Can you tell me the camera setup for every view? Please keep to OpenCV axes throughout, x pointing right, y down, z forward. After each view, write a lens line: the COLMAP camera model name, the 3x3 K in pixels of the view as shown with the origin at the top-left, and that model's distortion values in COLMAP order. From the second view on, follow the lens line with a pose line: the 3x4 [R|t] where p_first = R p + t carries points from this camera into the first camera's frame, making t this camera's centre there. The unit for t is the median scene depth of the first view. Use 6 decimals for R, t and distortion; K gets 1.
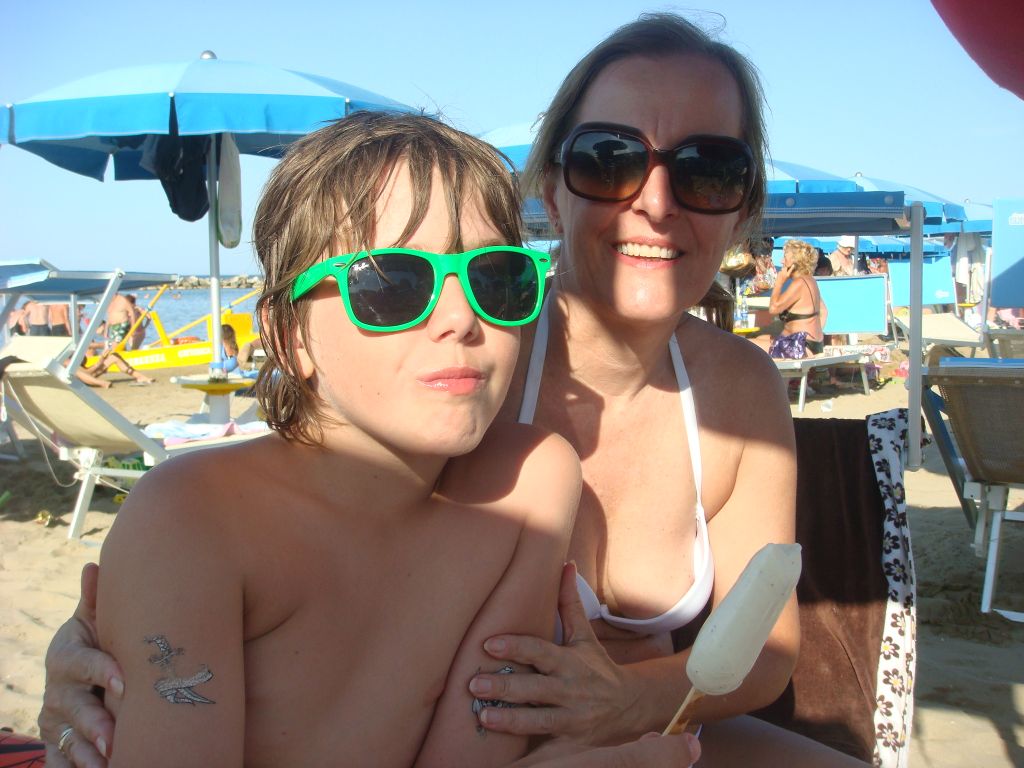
lens RADIAL K [[1059.9, 0, 439.5], [0, 1059.9, 380.8], [0, 0, 1]] dist [-0.138714, 0.189953]
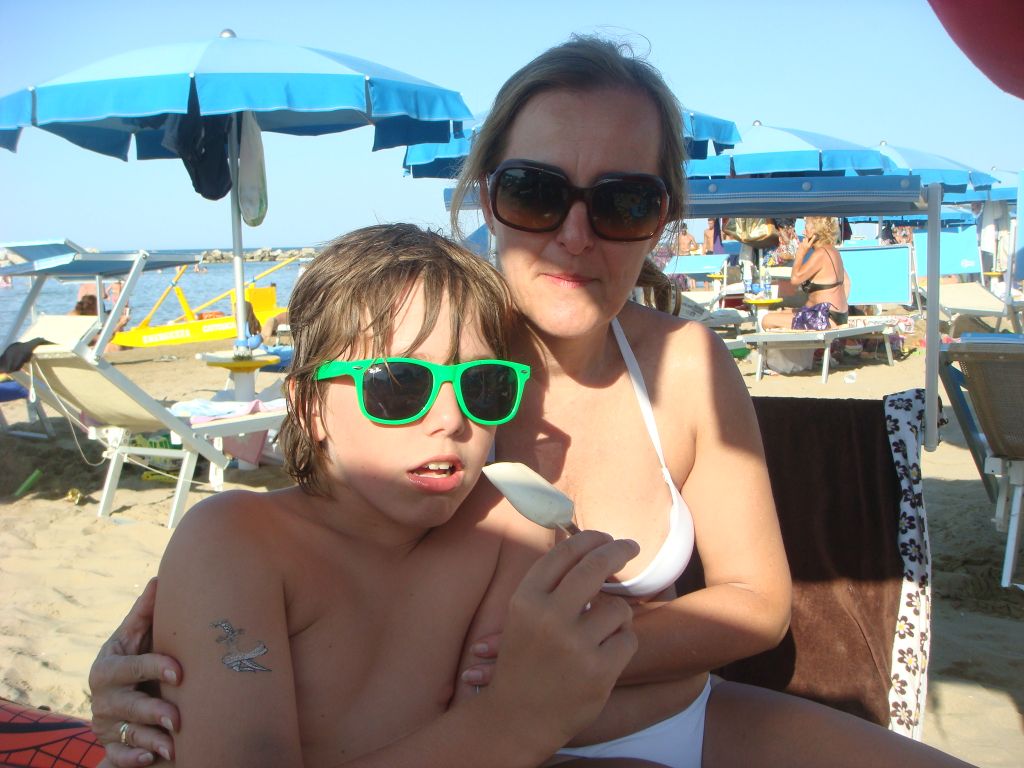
lens RADIAL K [[1059.9, 0, 439.5], [0, 1059.9, 380.8], [0, 0, 1]] dist [-0.138714, 0.189953]
pose [[0.999676, -0.010569, -0.023152, 0.001466], [0.011220, 0.999540, 0.028174, -0.005778], [0.022844, -0.028424, 0.999335, -0.006265]]
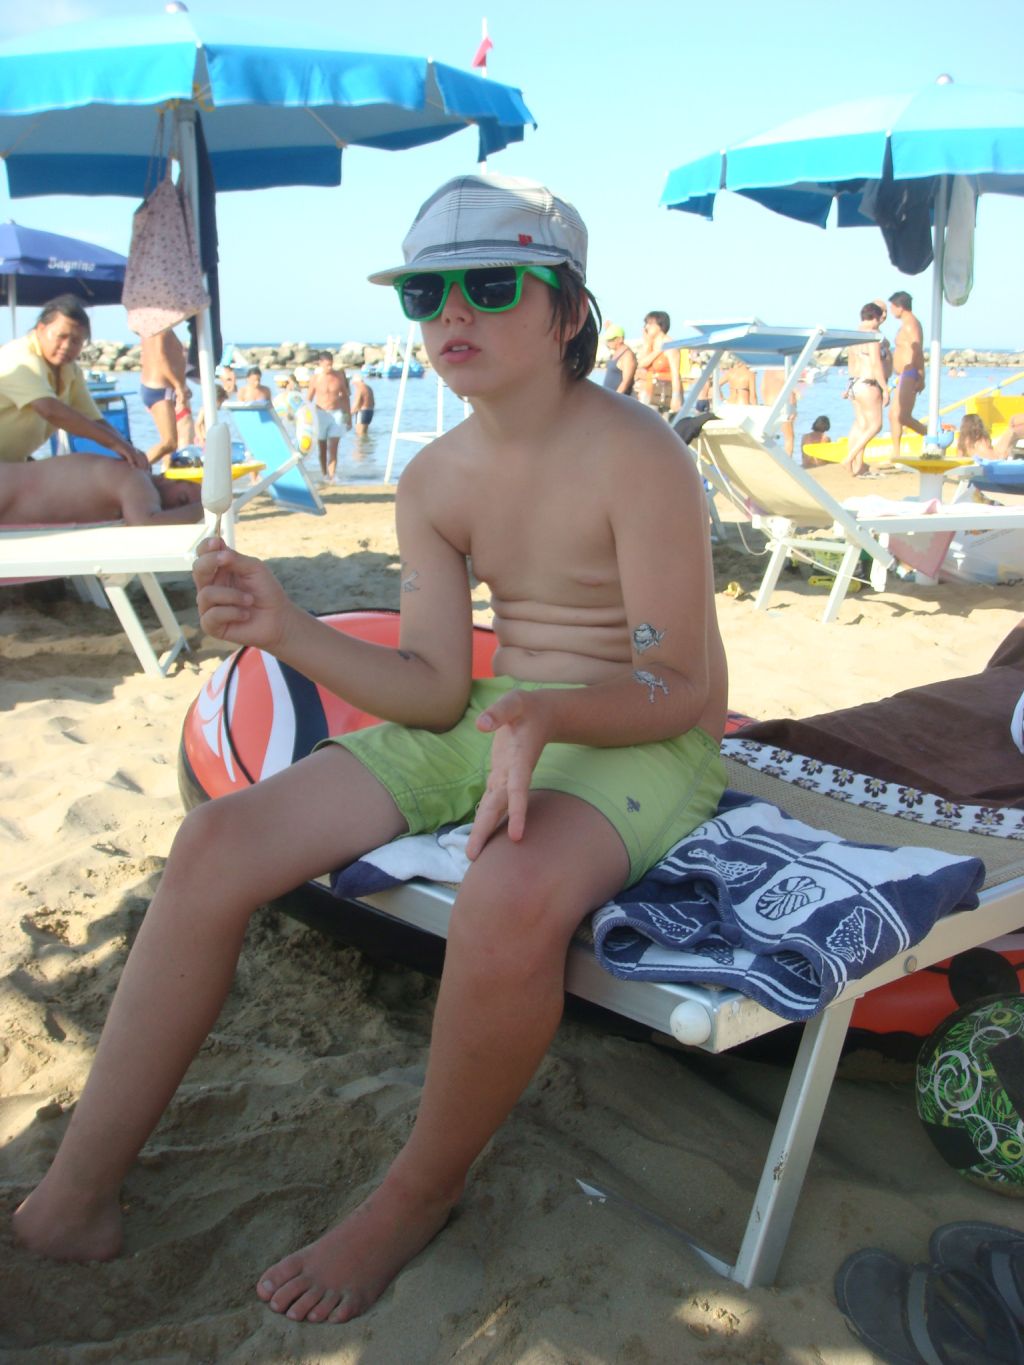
lens RADIAL K [[1412.9, 0, 569.7], [0, 1412.9, 683.1], [0, 0, 1]] dist [-0.138714, 0.189953]
pose [[0.874198, 0.118003, -0.471013, 0.121341], [-0.053293, 0.987478, 0.148482, 0.035213], [0.482637, -0.104701, 0.869540, -0.232548]]
